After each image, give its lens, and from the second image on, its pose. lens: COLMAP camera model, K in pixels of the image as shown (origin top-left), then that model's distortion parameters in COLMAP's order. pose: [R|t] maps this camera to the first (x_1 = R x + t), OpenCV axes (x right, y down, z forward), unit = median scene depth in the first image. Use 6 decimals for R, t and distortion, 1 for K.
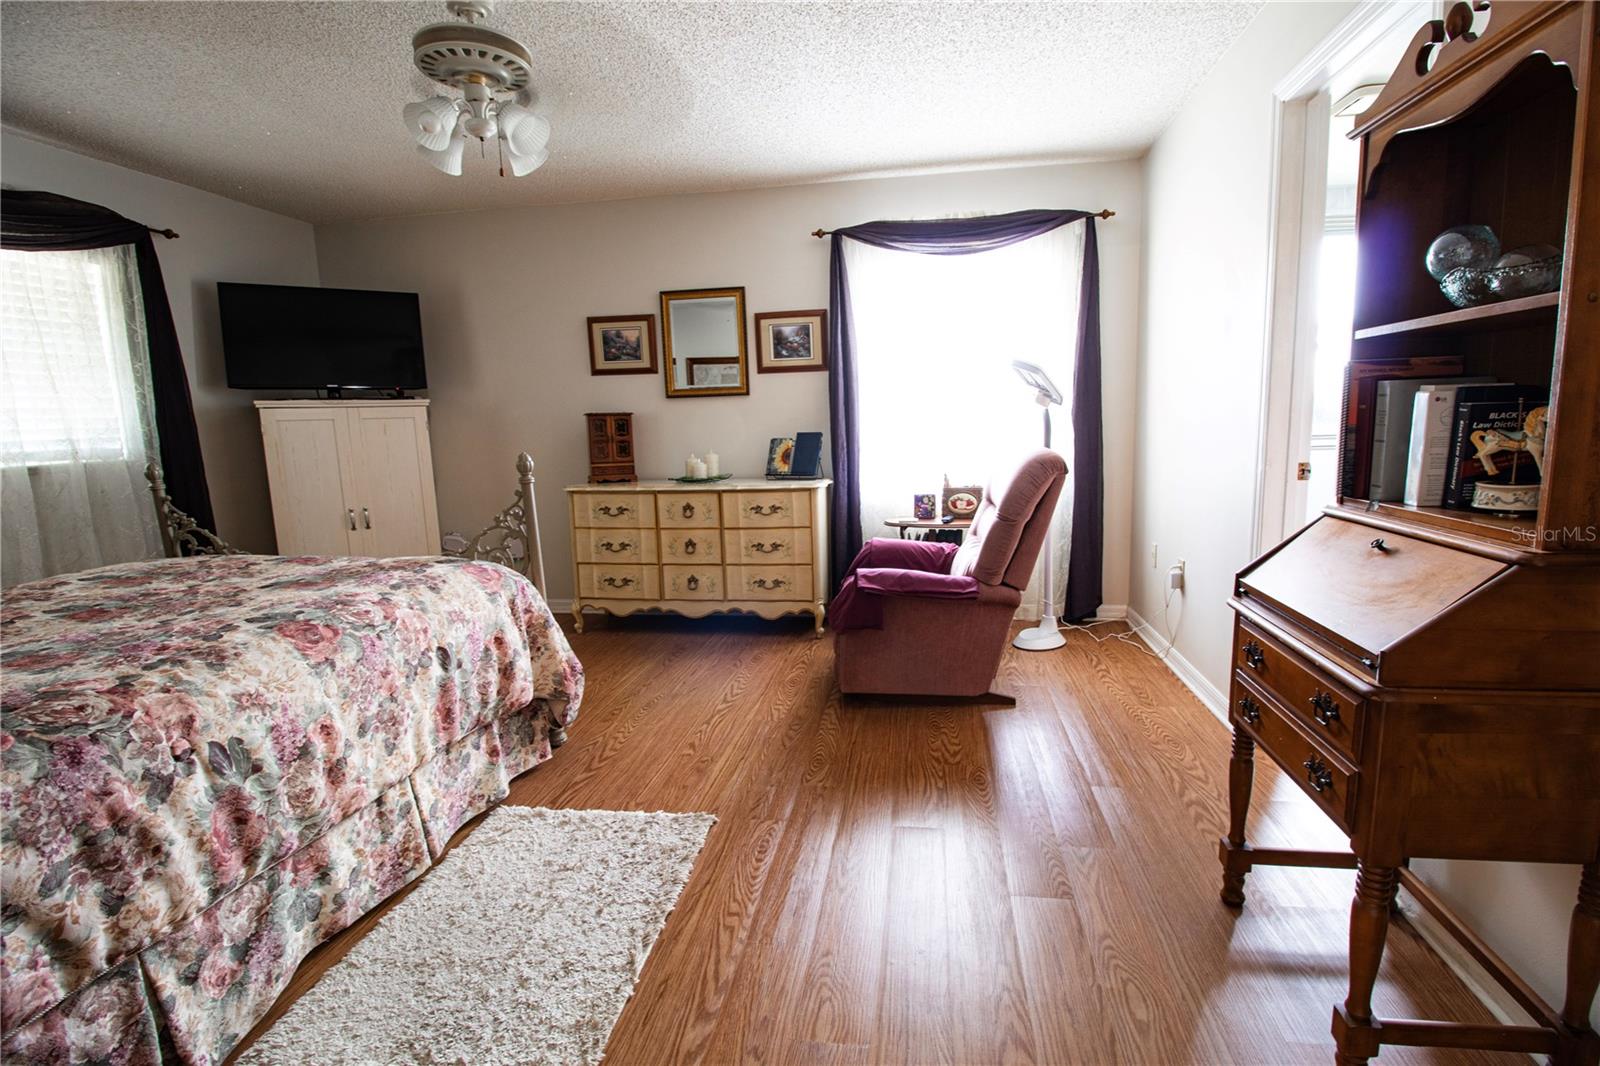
lens RADIAL K [[743.7, 0, 810.1], [0, 743.7, 526.8], [0, 0, 1]] dist [0.000366, -0.009914]
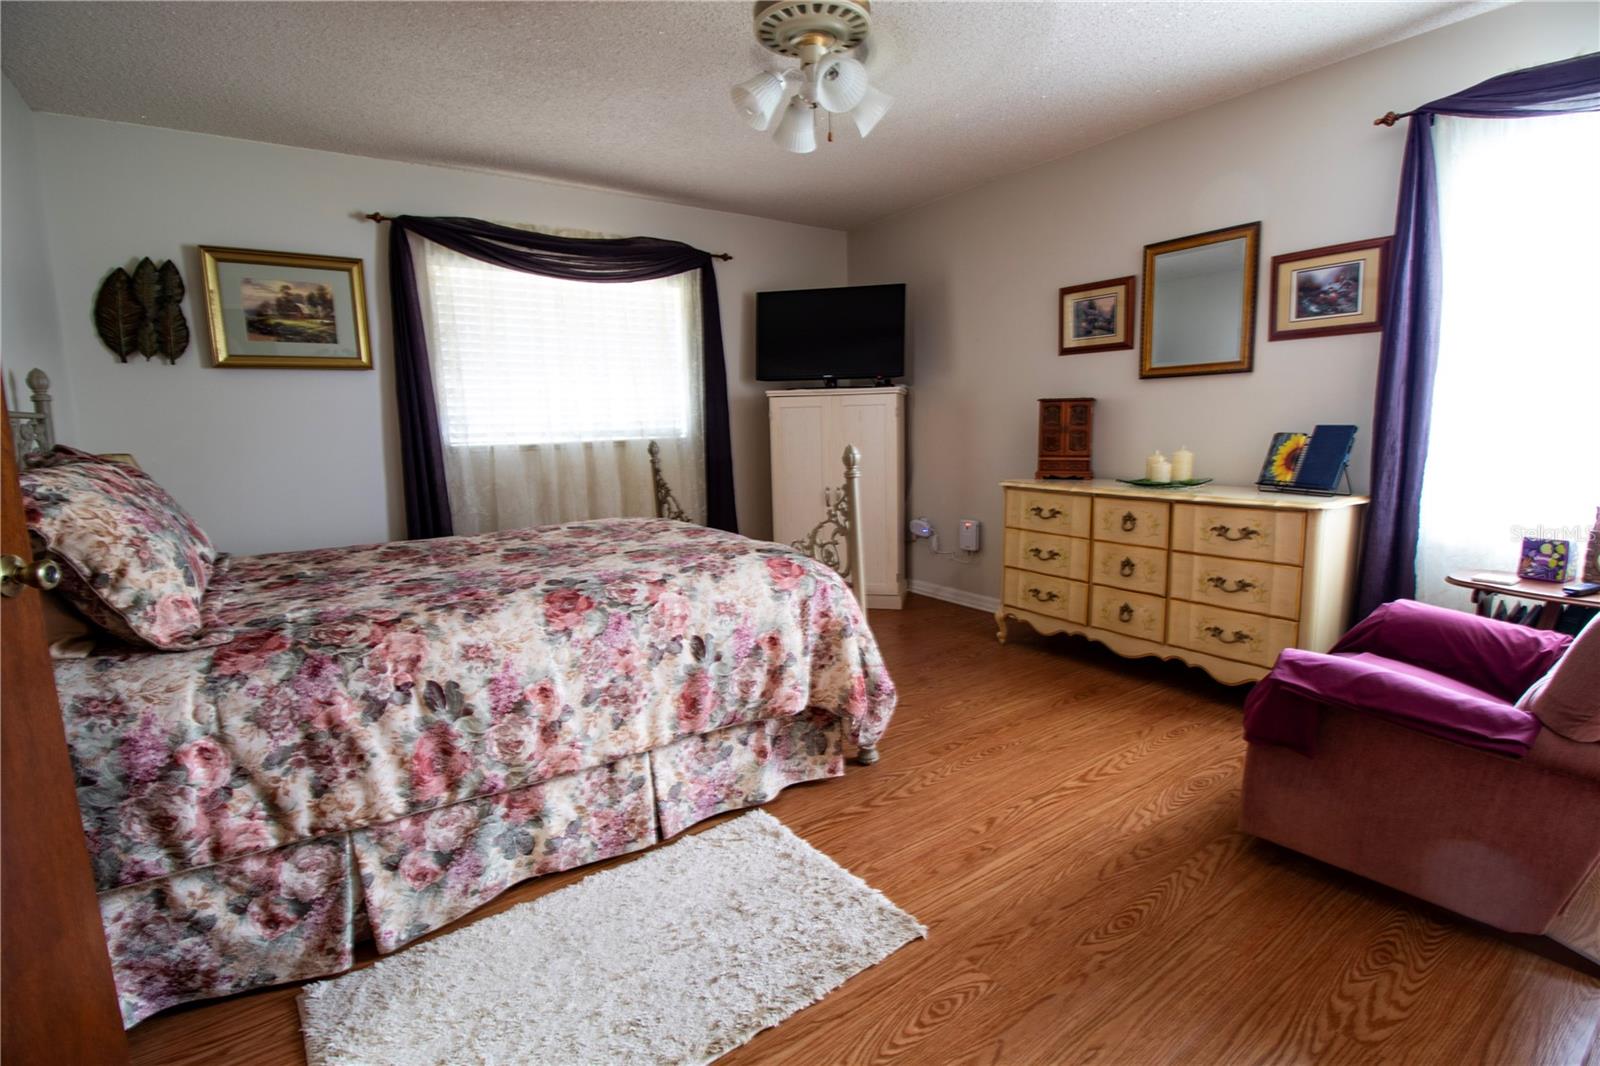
lens RADIAL K [[743.7, 0, 798.3], [0, 743.7, 529.4], [0, 0, 1]] dist [0.000366, -0.009914]
pose [[0.702116, 0.115576, -0.702620, 0.222453], [-0.098442, 0.993019, 0.064973, -0.046785], [0.705225, 0.023549, 0.708593, 0.294500]]
